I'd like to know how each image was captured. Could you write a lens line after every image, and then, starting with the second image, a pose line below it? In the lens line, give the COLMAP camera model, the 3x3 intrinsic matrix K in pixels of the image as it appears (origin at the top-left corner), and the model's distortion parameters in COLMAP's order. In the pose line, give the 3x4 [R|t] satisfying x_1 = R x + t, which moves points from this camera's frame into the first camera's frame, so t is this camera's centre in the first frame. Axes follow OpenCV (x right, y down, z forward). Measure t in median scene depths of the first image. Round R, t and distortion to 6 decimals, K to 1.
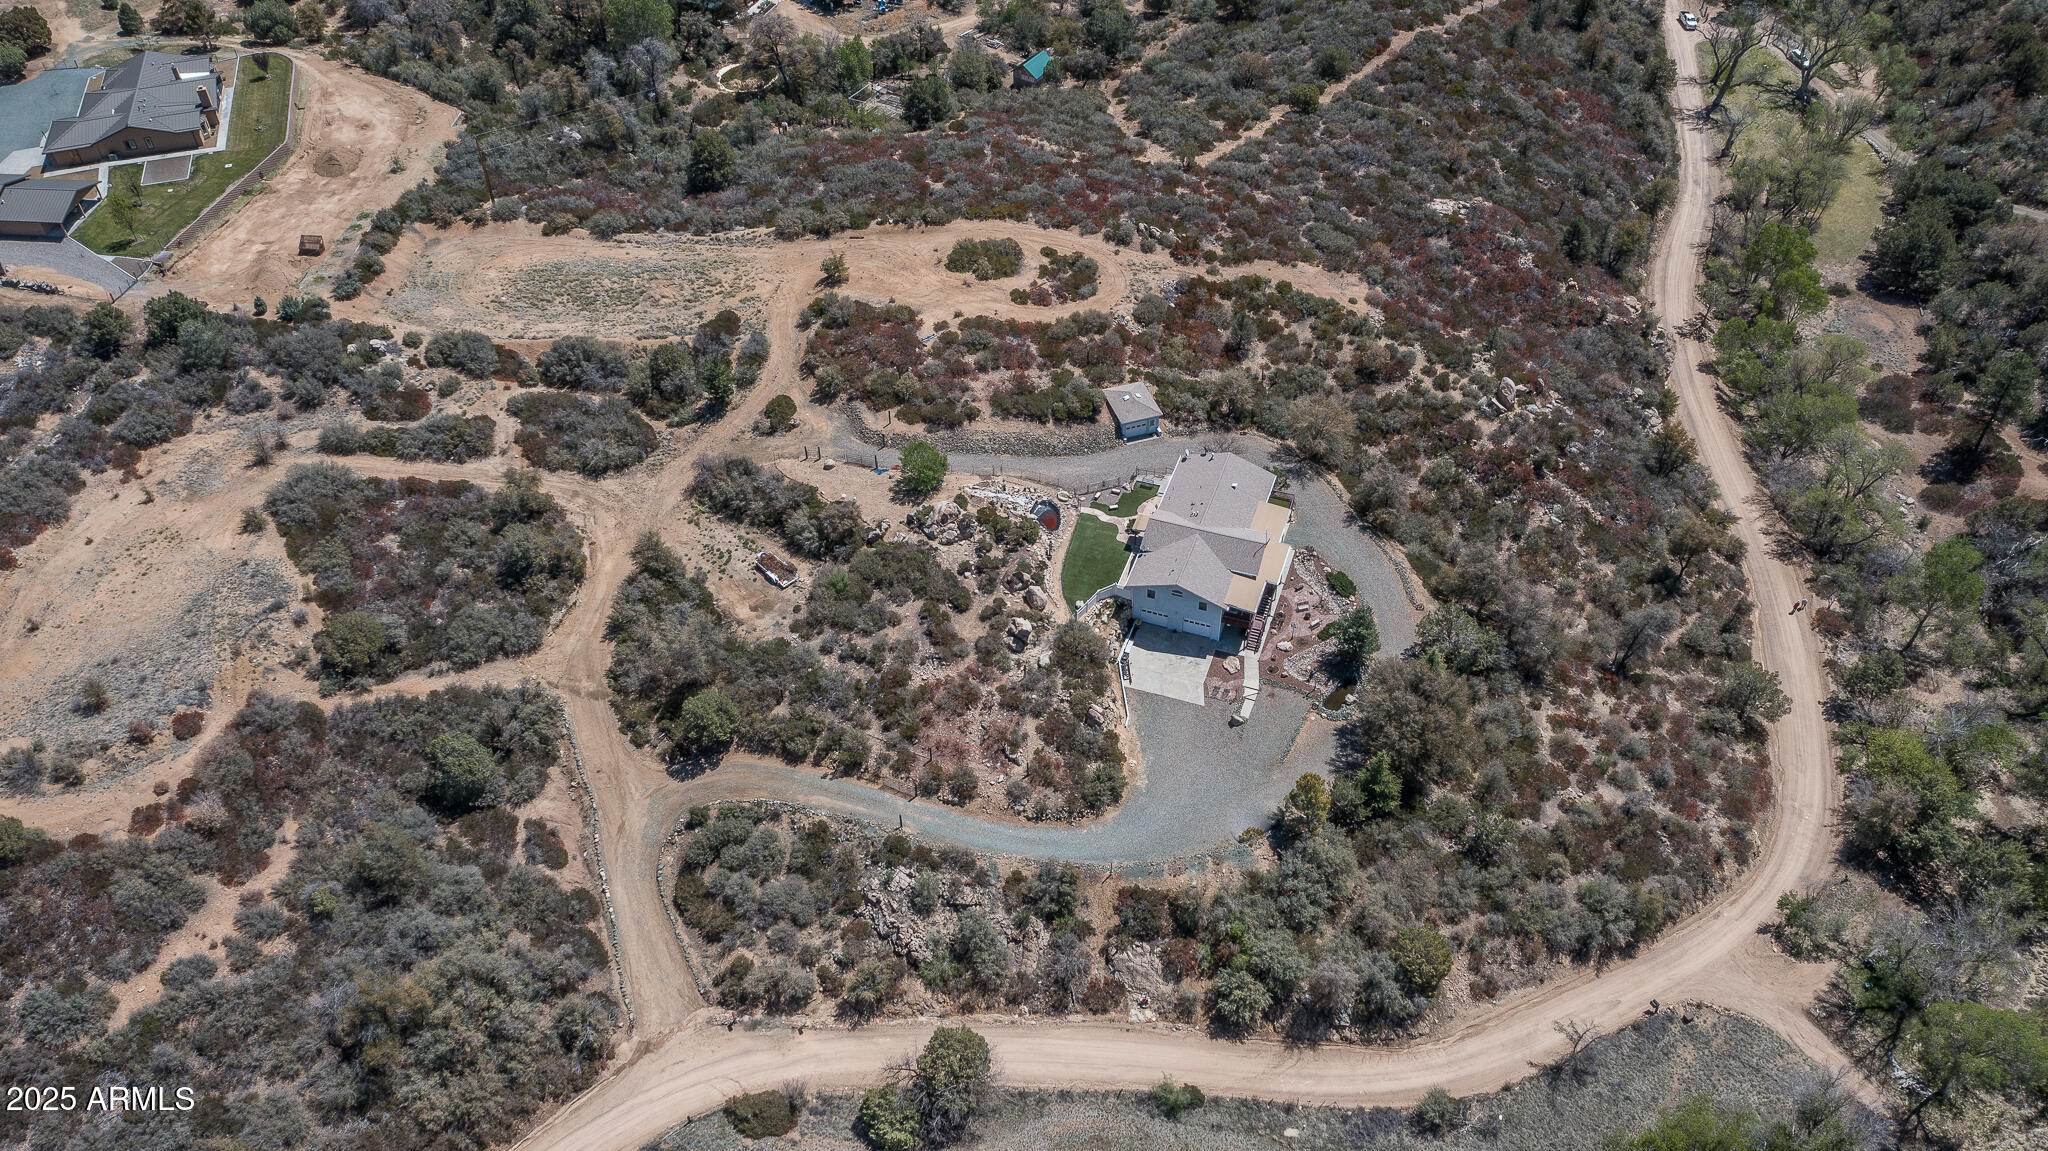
lens RADIAL K [[1598.8, 0, 1018.1], [0, 1598.8, 579.3], [0, 0, 1]] dist [-0.034470, 0.006677]
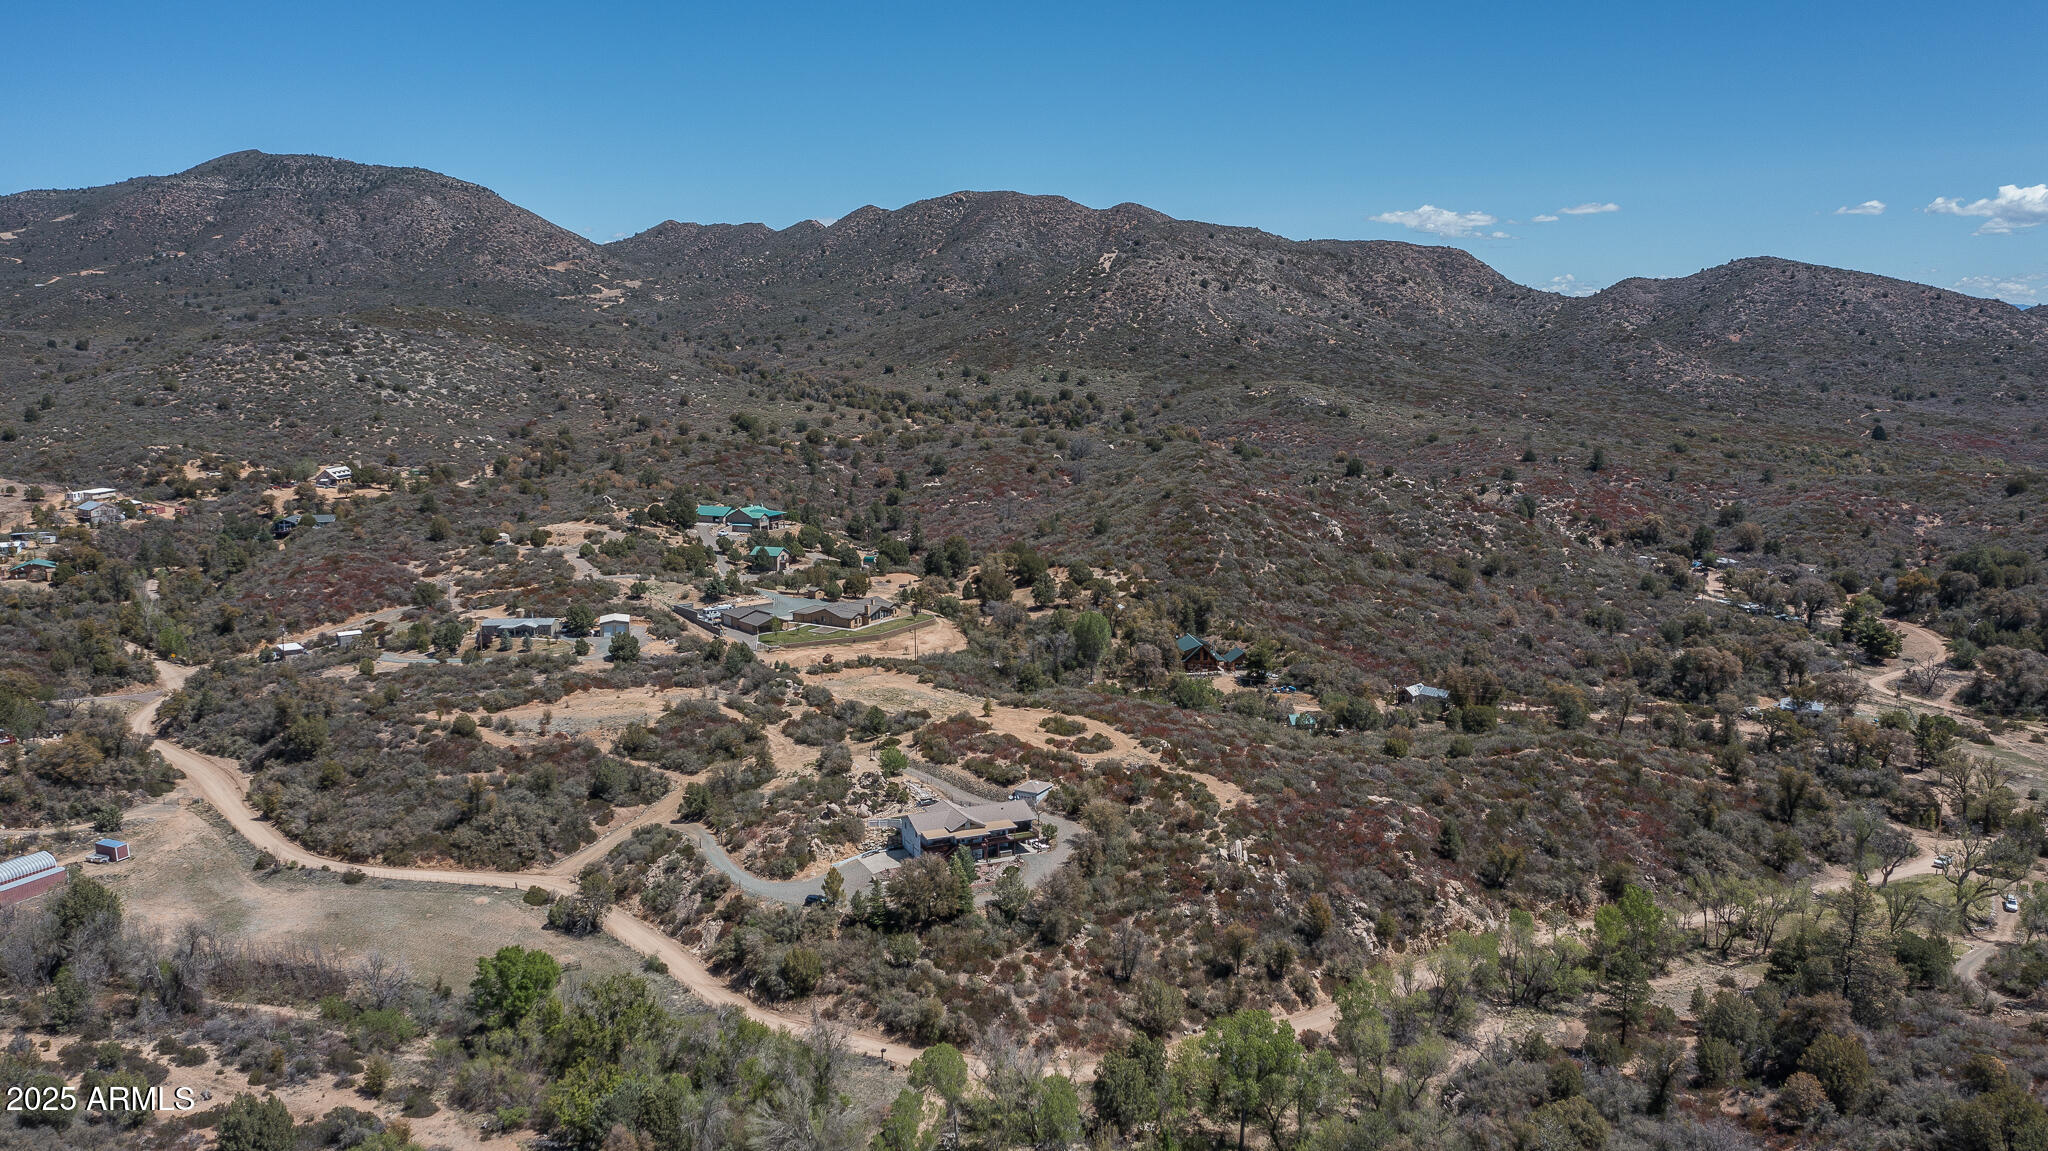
lens RADIAL K [[1598.8, 0, 1018.1], [0, 1598.8, 579.3], [0, 0, 1]] dist [-0.034470, 0.006677]
pose [[0.681737, 0.125694, -0.720719, 1.249908], [-0.514677, 0.782529, -0.350366, 0.311705], [0.519945, 0.609794, 0.598171, -0.102762]]
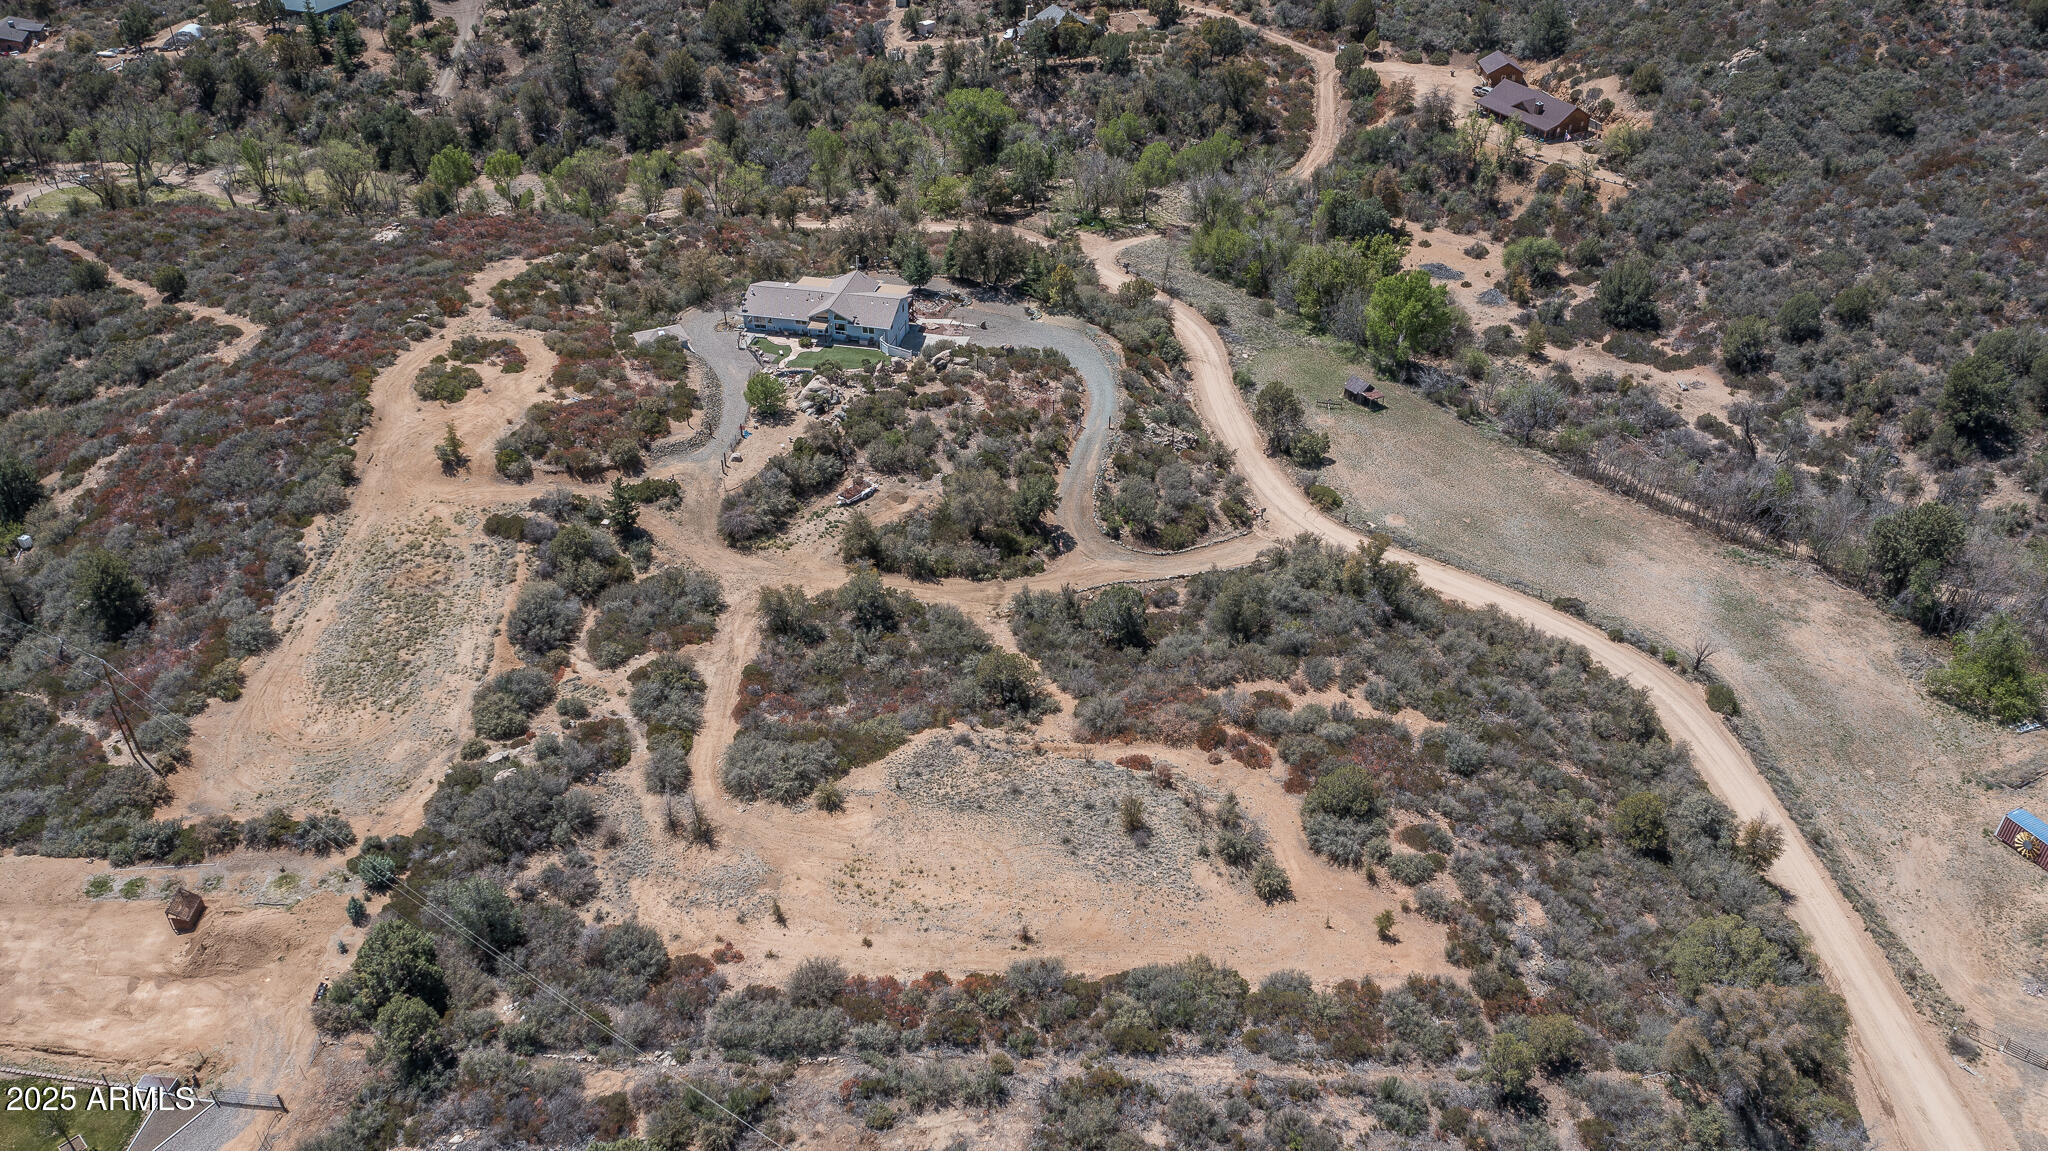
lens RADIAL K [[1598.8, 0, 1018.1], [0, 1598.8, 579.3], [0, 0, 1]] dist [-0.034470, 0.006677]
pose [[-0.109294, -0.564650, 0.818062, -1.049163], [0.701254, 0.539479, 0.466053, -0.390476], [-0.704484, 0.624606, 0.337002, 0.562771]]
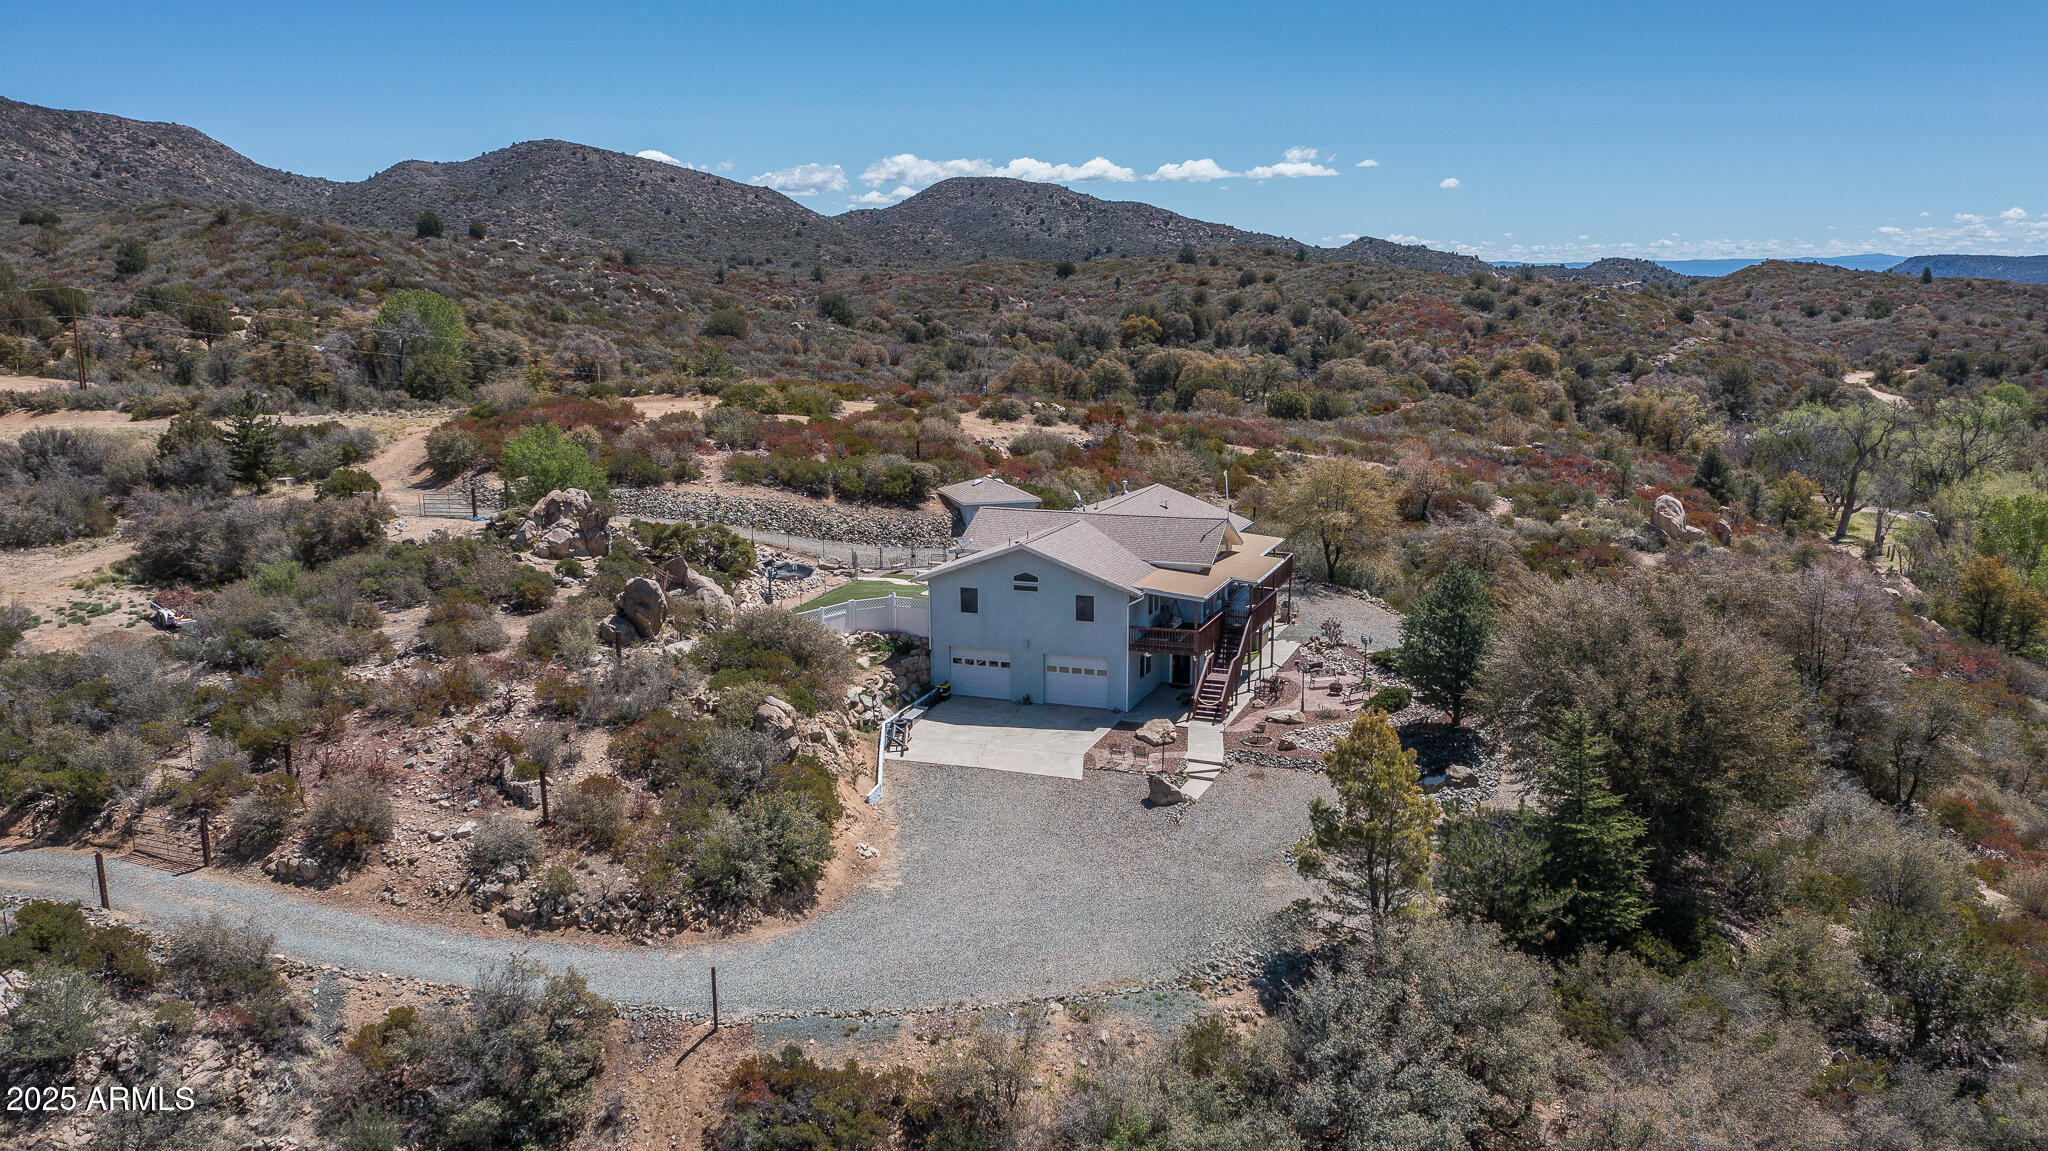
lens RADIAL K [[1598.8, 0, 1018.1], [0, 1598.8, 579.3], [0, 0, 1]] dist [-0.034470, 0.006677]
pose [[0.999721, 0.010851, -0.020985, 0.097456], [-0.020645, 0.833102, -0.552734, 0.226813], [0.011485, 0.553013, 0.833093, 0.584522]]
